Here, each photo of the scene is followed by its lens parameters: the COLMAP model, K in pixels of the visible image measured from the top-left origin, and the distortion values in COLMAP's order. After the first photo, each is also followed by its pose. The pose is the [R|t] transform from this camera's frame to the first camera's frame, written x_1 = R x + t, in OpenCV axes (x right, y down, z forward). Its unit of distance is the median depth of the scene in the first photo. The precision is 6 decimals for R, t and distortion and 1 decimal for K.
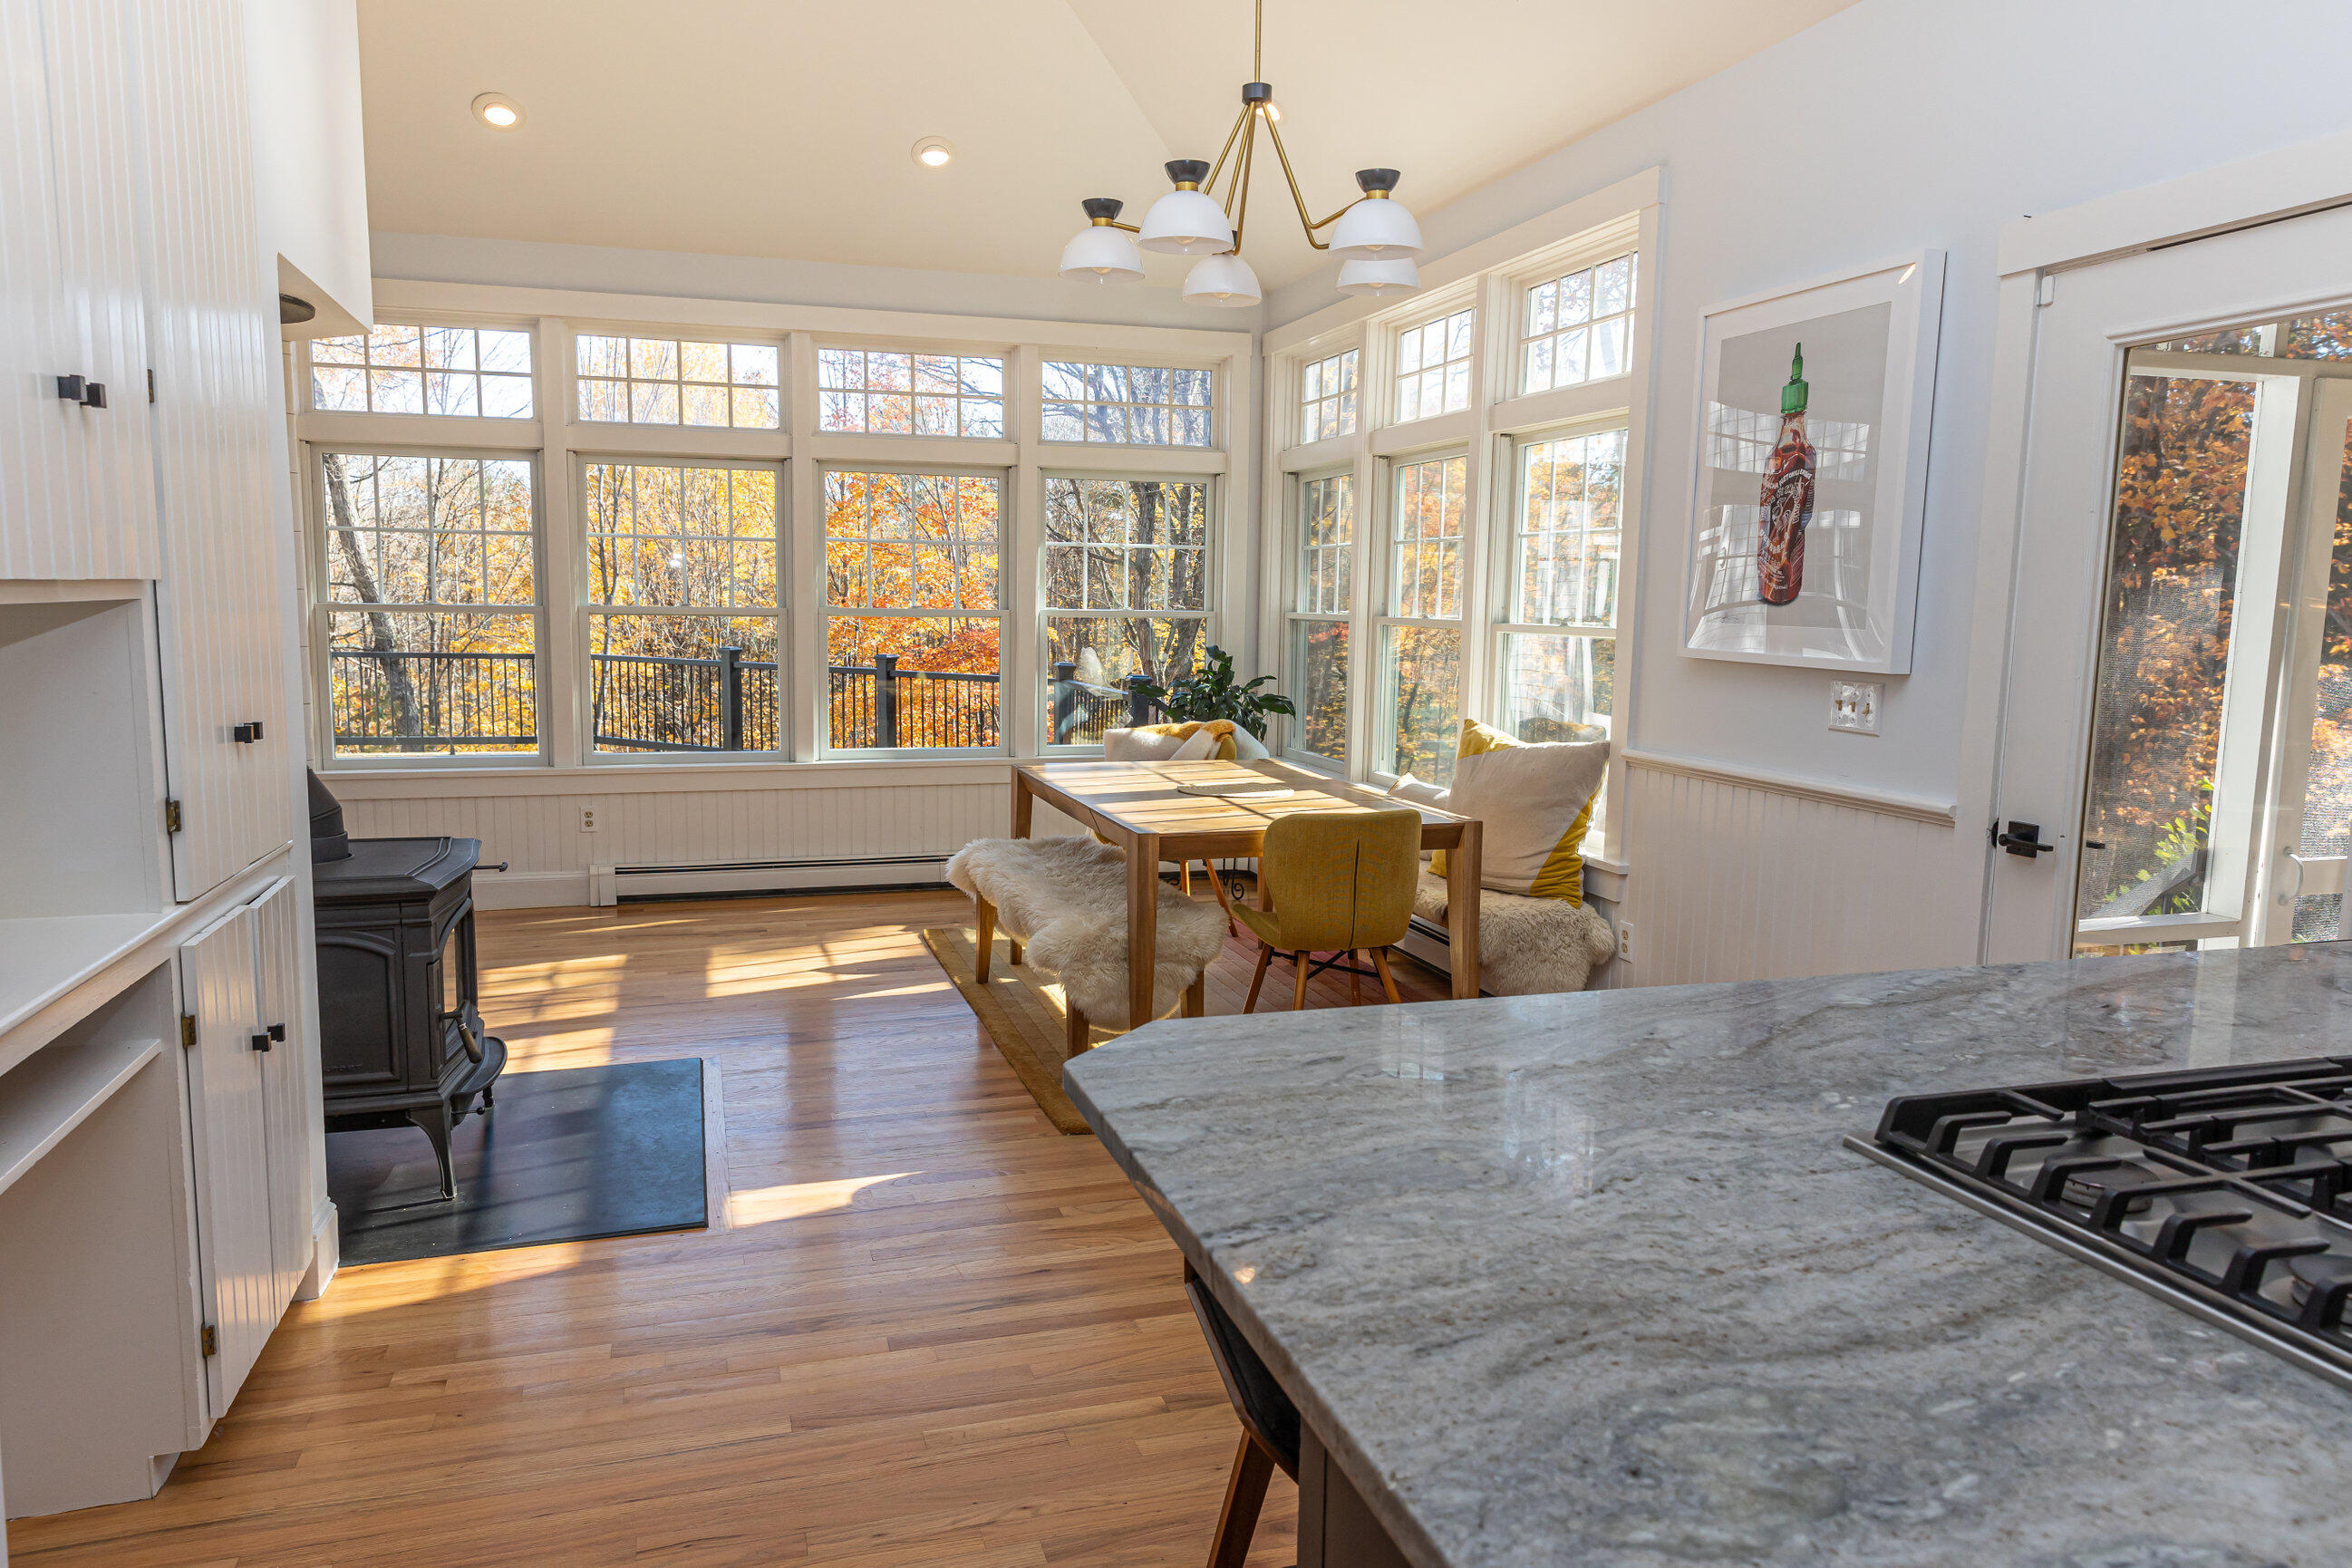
lens RADIAL K [[1563.3, 0, 1166.8], [0, 1563.3, 784.0], [0, 0, 1]] dist [-0.009681, 0.000591]
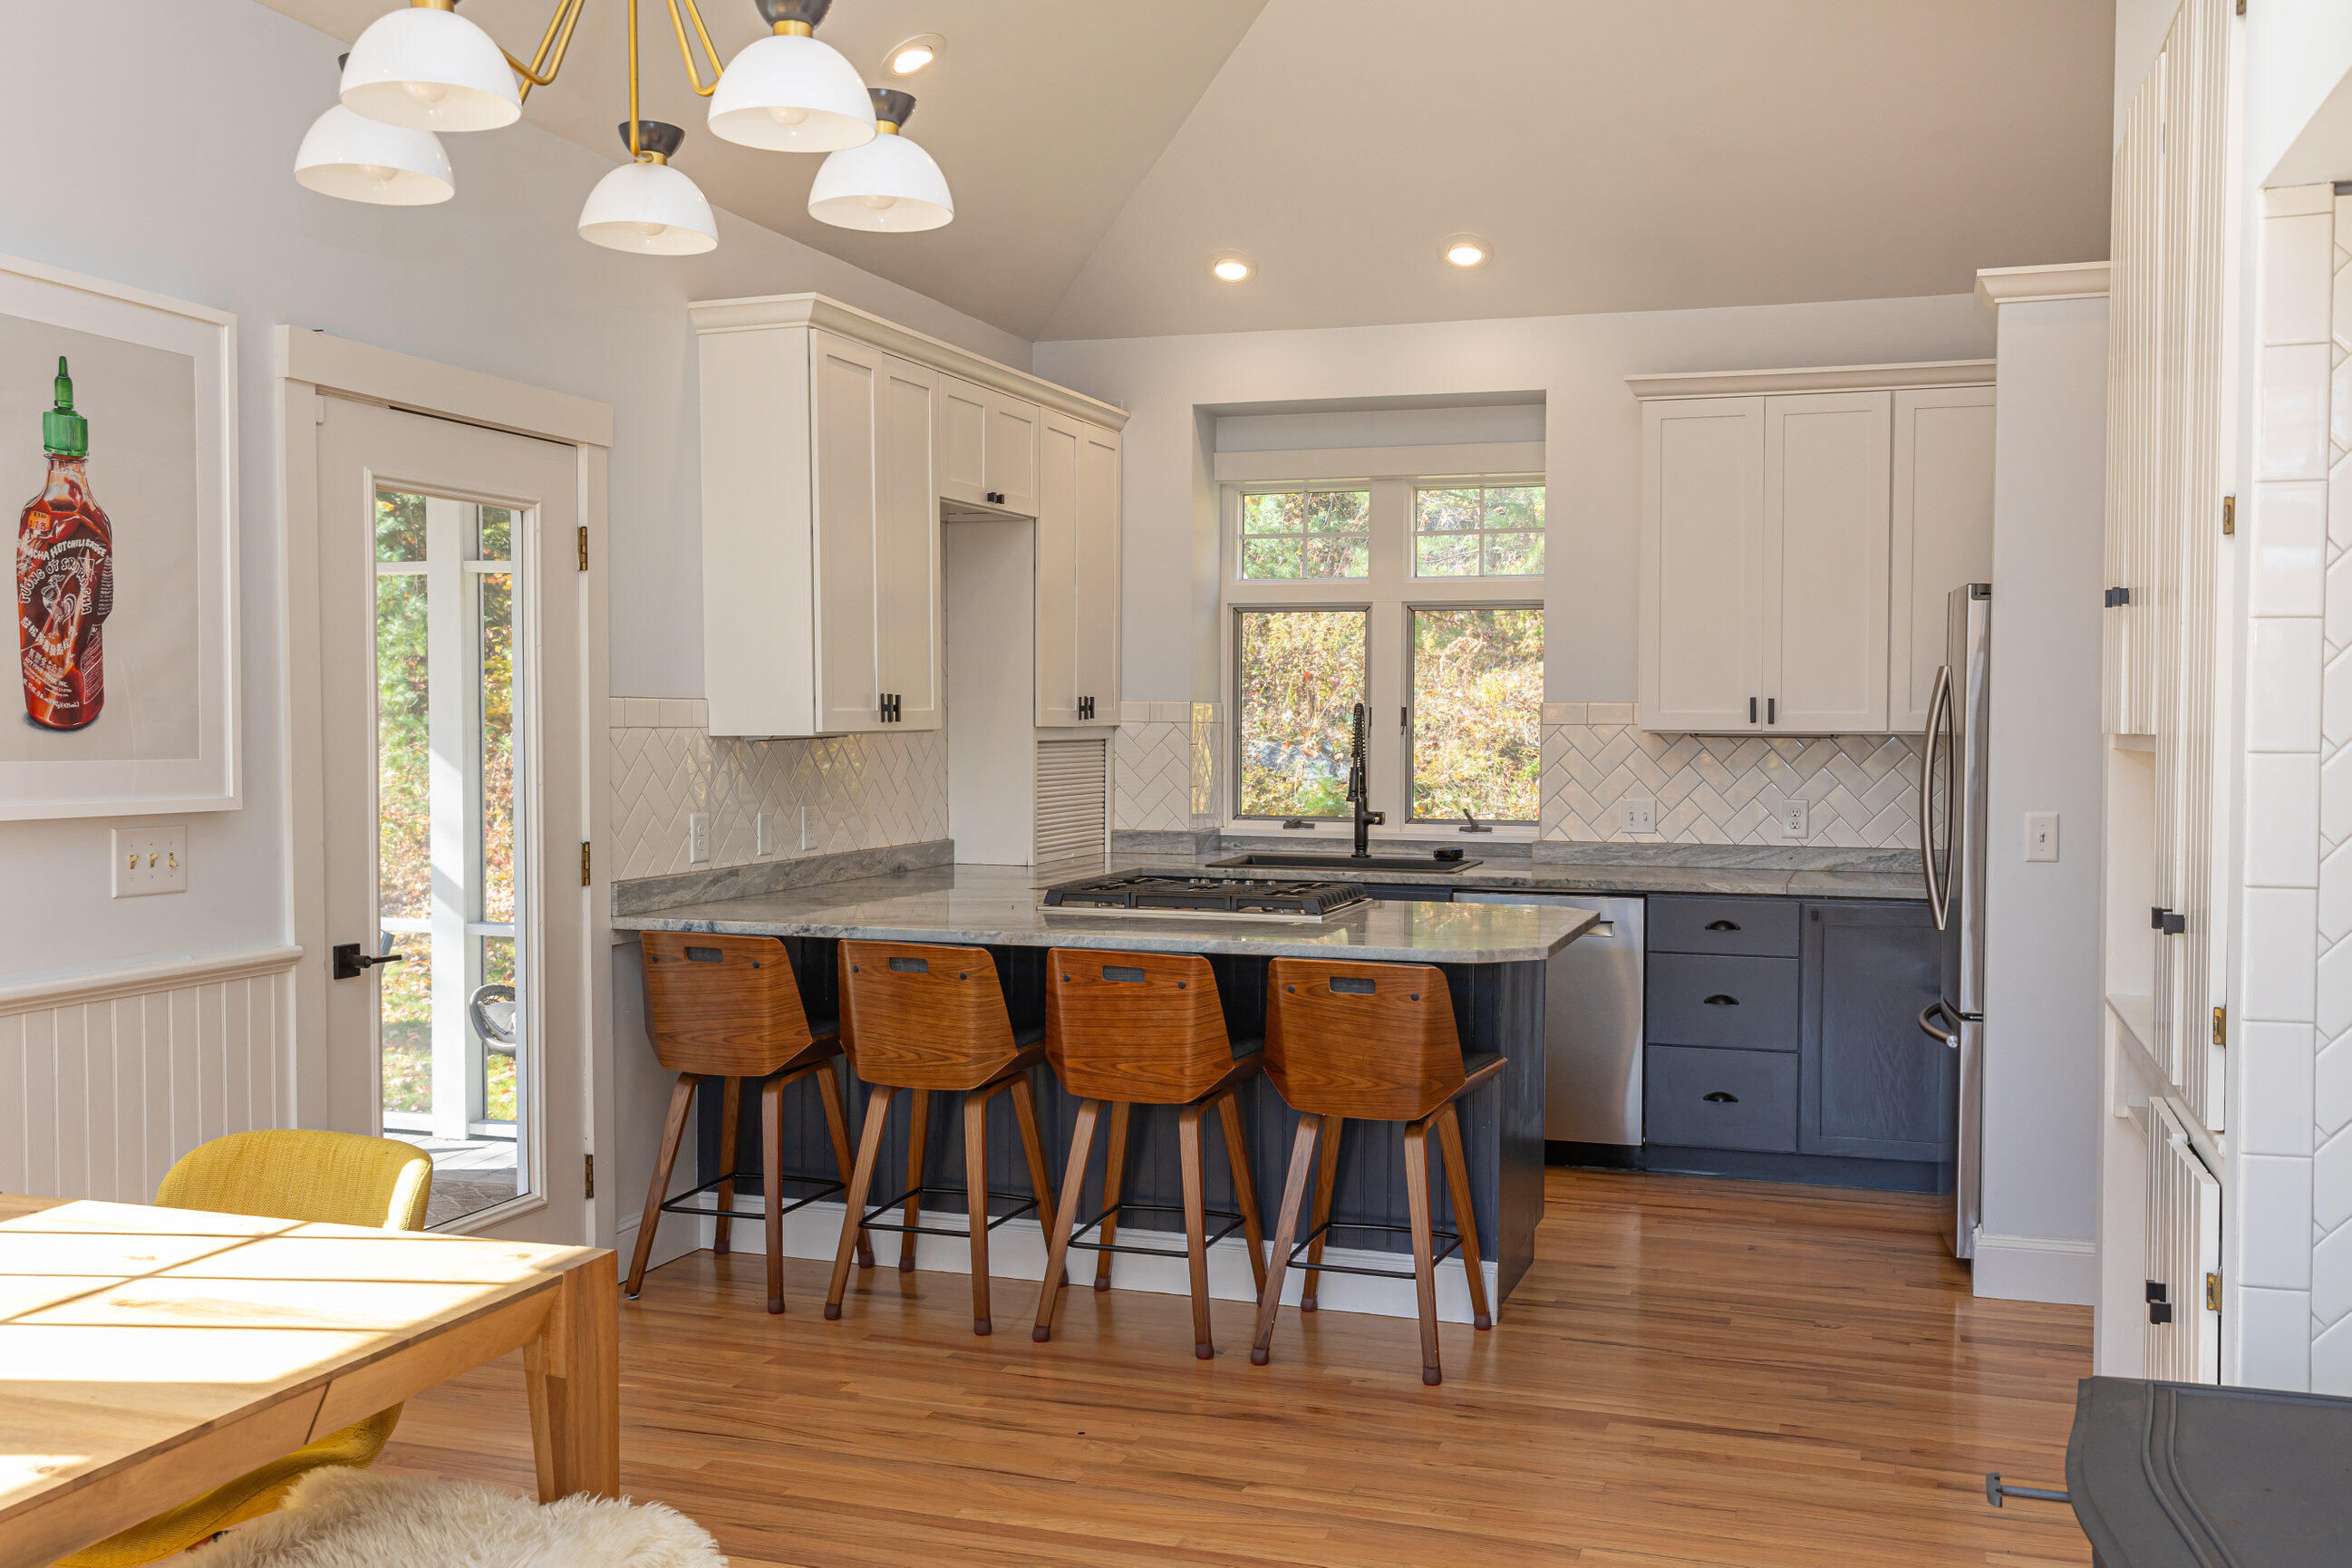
lens RADIAL K [[2159.8, 0, 1171.8], [0, 2159.8, 789.8], [0, 0, 1]] dist [0.015535, 0.000000]
pose [[-0.813133, -0.033642, 0.581105, -0.565857], [0.057782, 0.988732, 0.138094, -0.195904], [-0.579203, 0.145866, -0.802027, 1.513050]]
